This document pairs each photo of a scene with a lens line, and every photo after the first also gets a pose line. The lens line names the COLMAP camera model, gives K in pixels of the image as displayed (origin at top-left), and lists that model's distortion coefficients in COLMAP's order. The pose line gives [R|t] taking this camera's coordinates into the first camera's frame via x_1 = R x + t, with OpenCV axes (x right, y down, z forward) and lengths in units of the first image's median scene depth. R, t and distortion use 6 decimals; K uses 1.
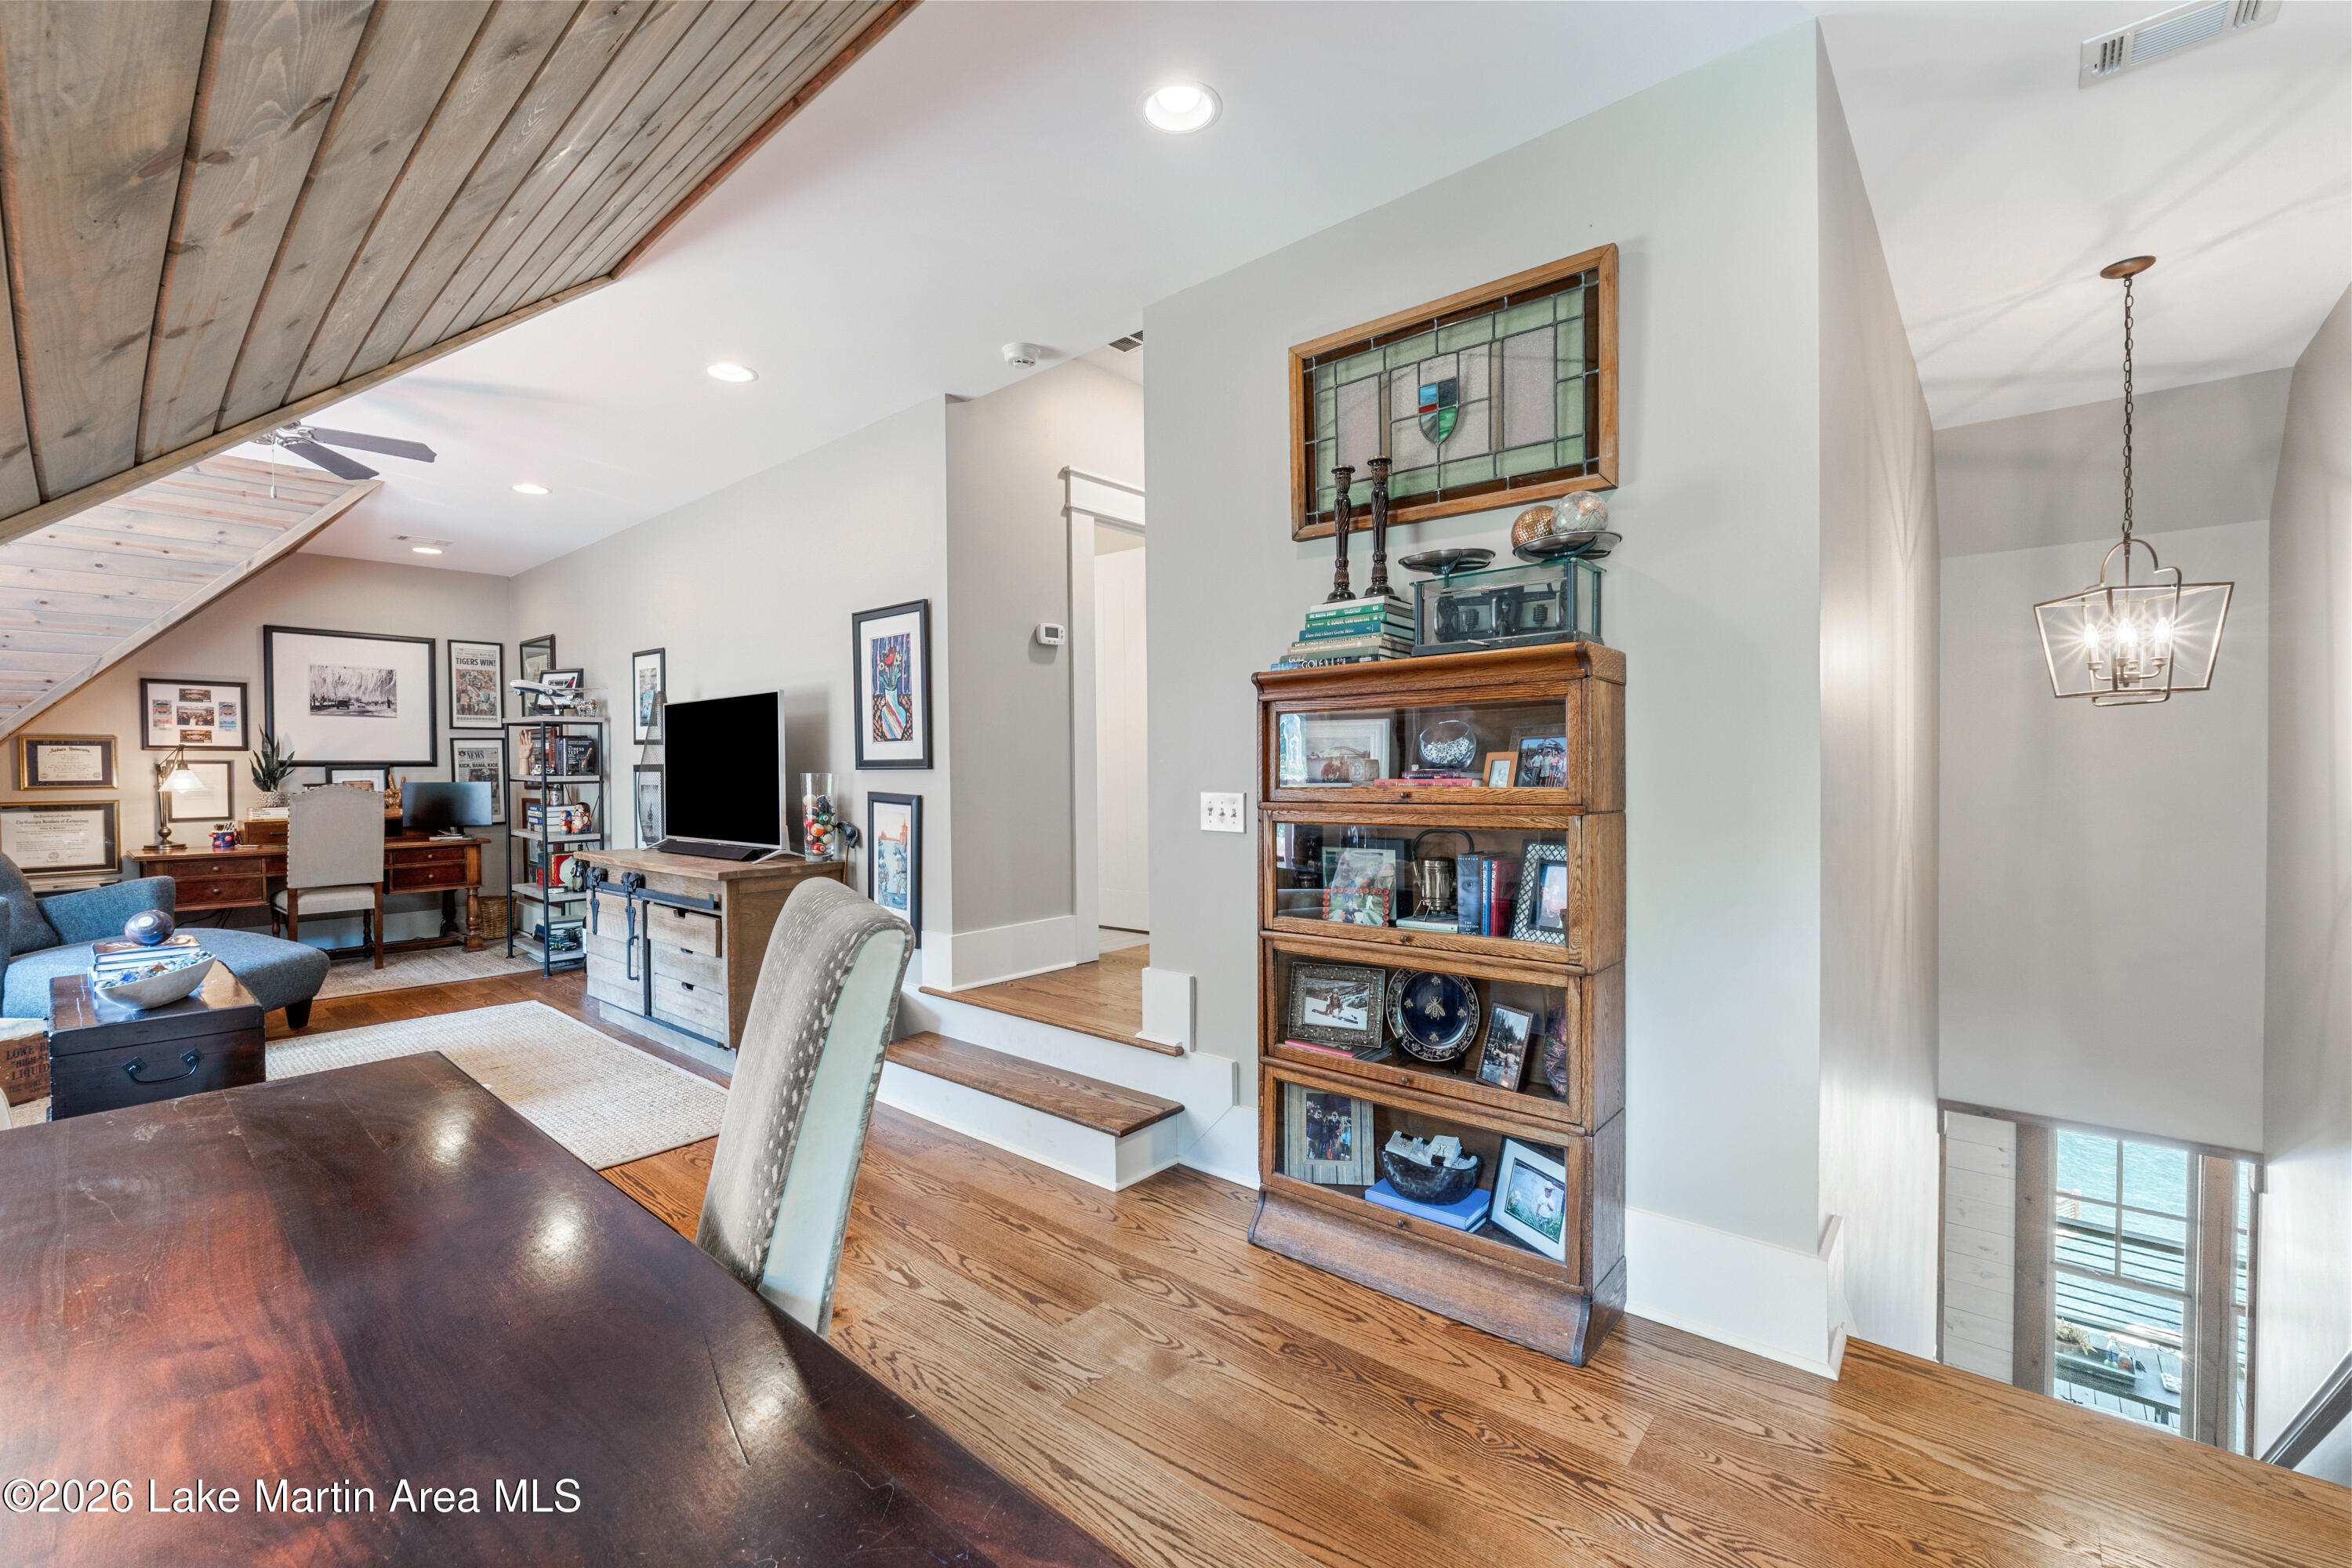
lens RADIAL K [[972.3, 0, 1154.8], [0, 972.3, 790.2], [0, 0, 1]] dist [-0.011869, -0.000329]
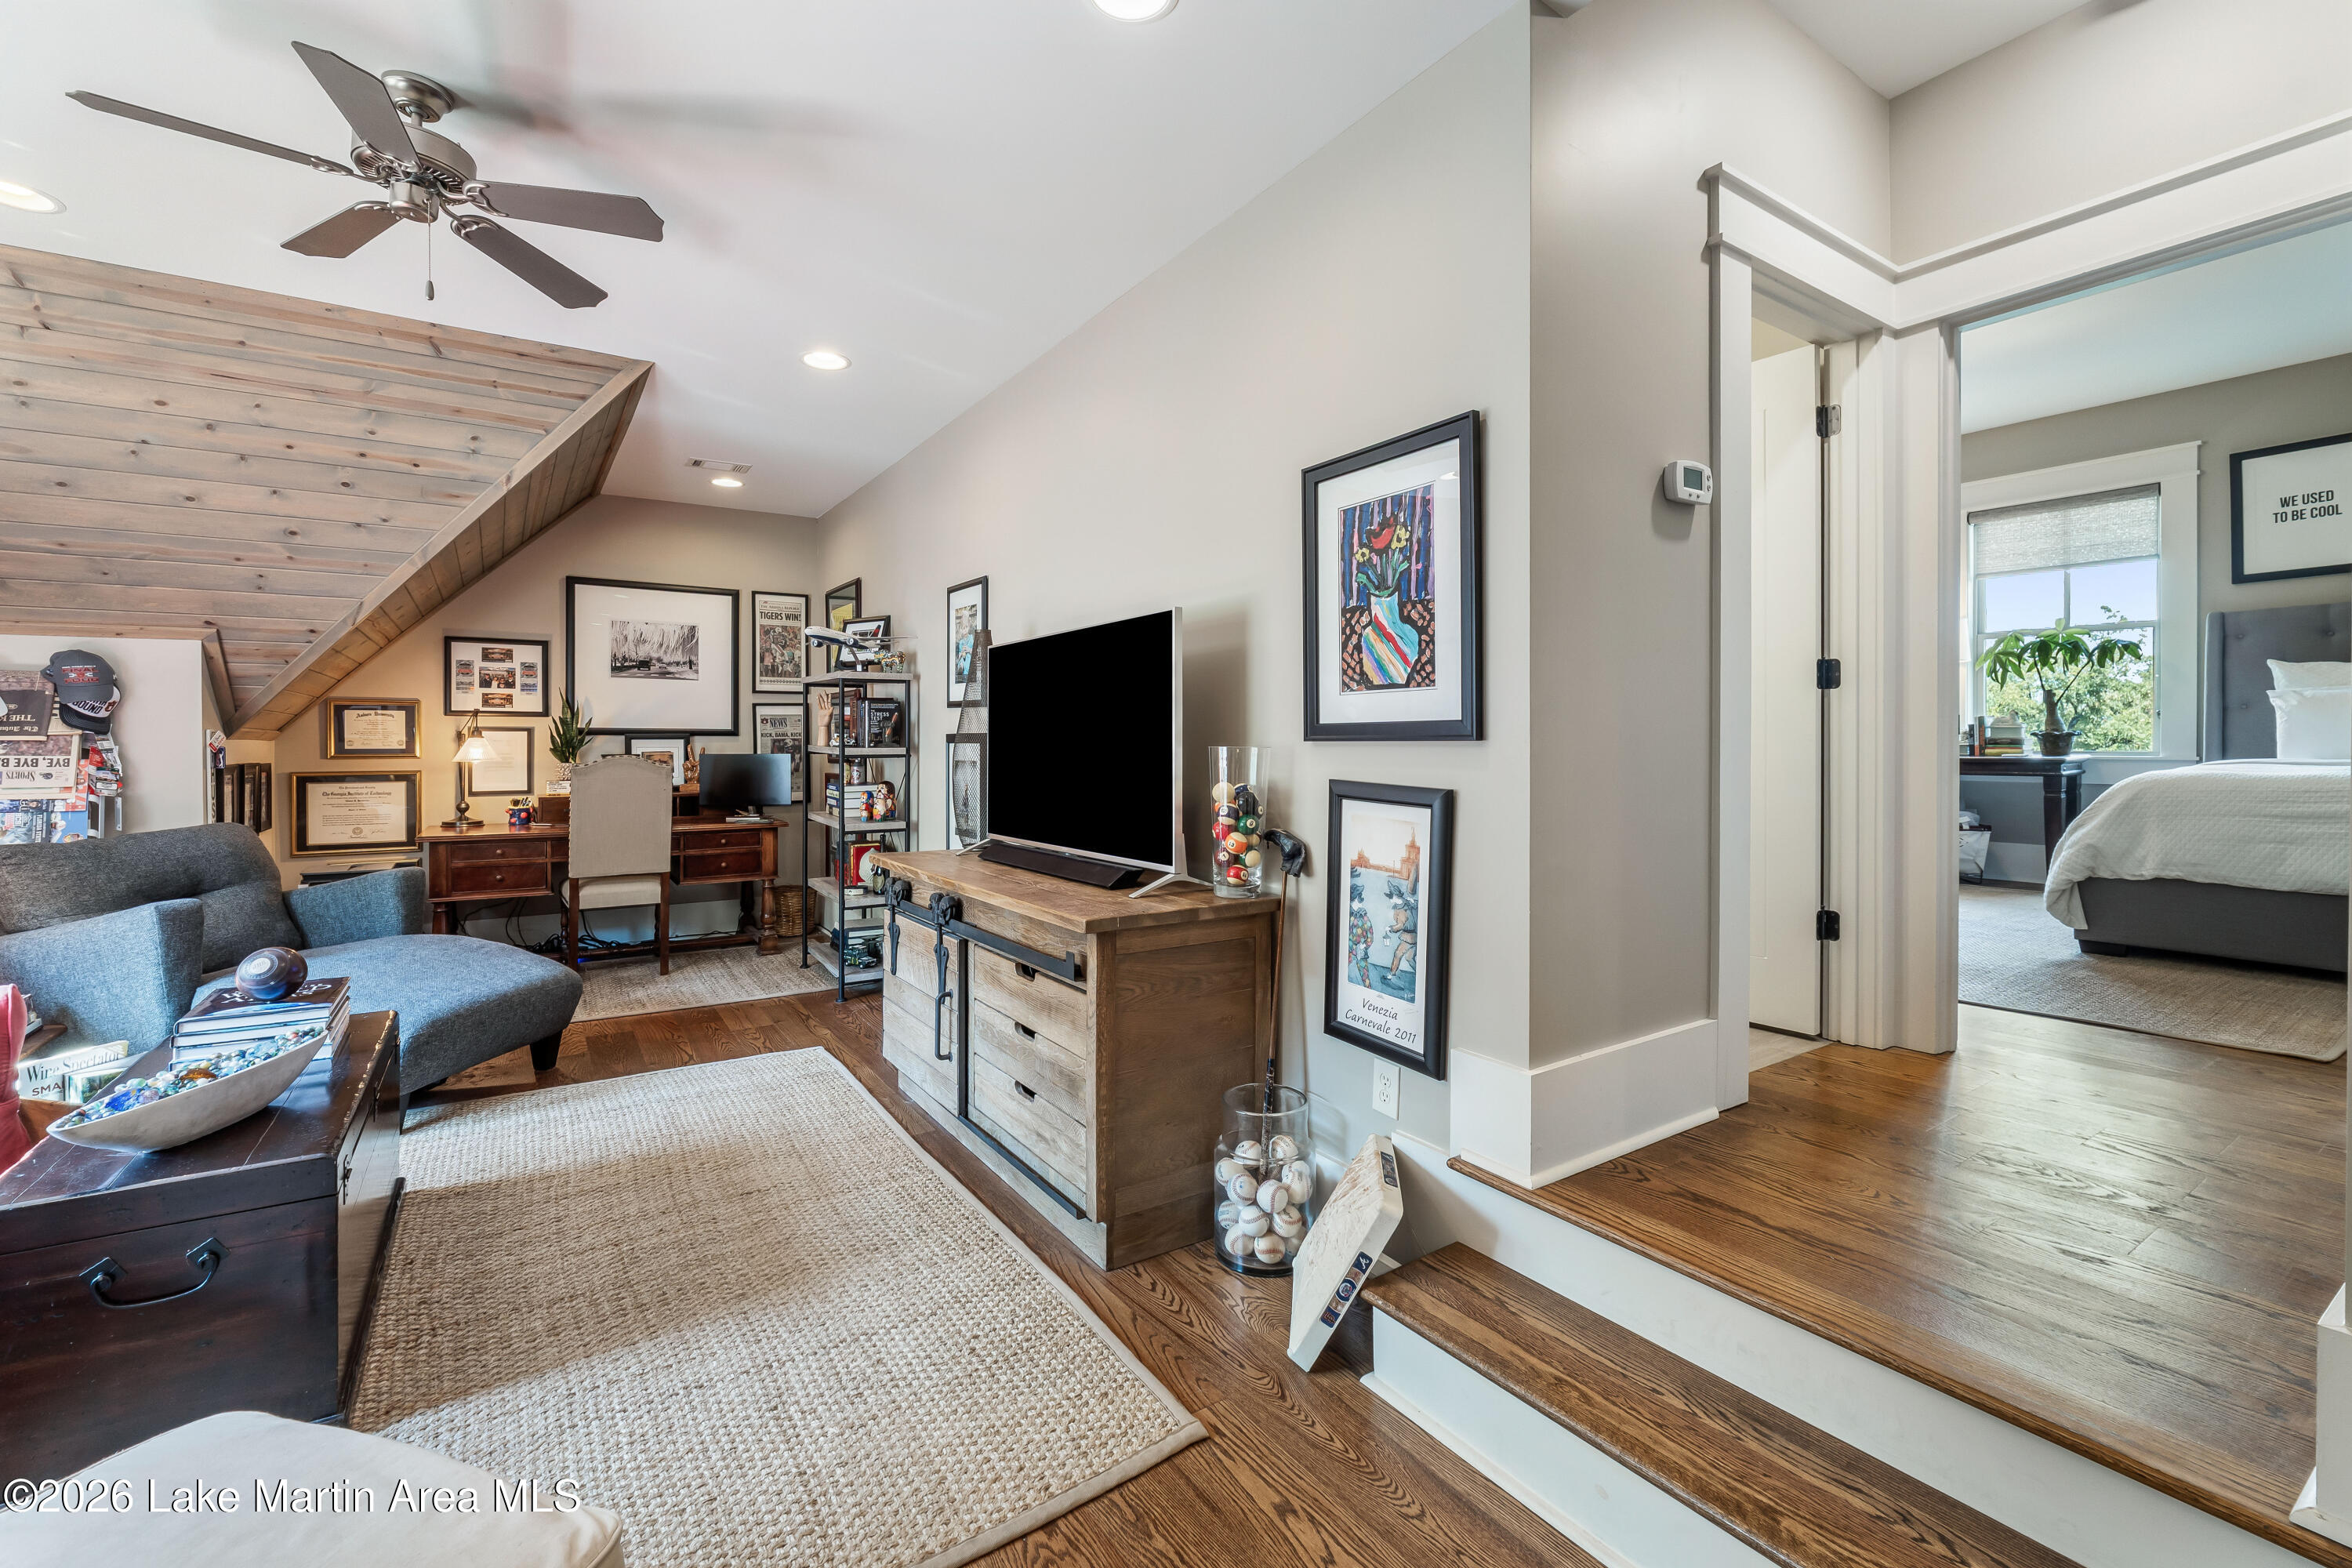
lens RADIAL K [[1007.5, 0, 1210.3], [0, 1007.5, 751.2], [0, 0, 1]] dist [-0.008711, 0.000148]
pose [[0.973044, 0.008272, -0.230470, -0.200729], [-0.011801, 0.999833, -0.013937, -0.005423], [0.230316, 0.016281, 0.972980, 0.363018]]
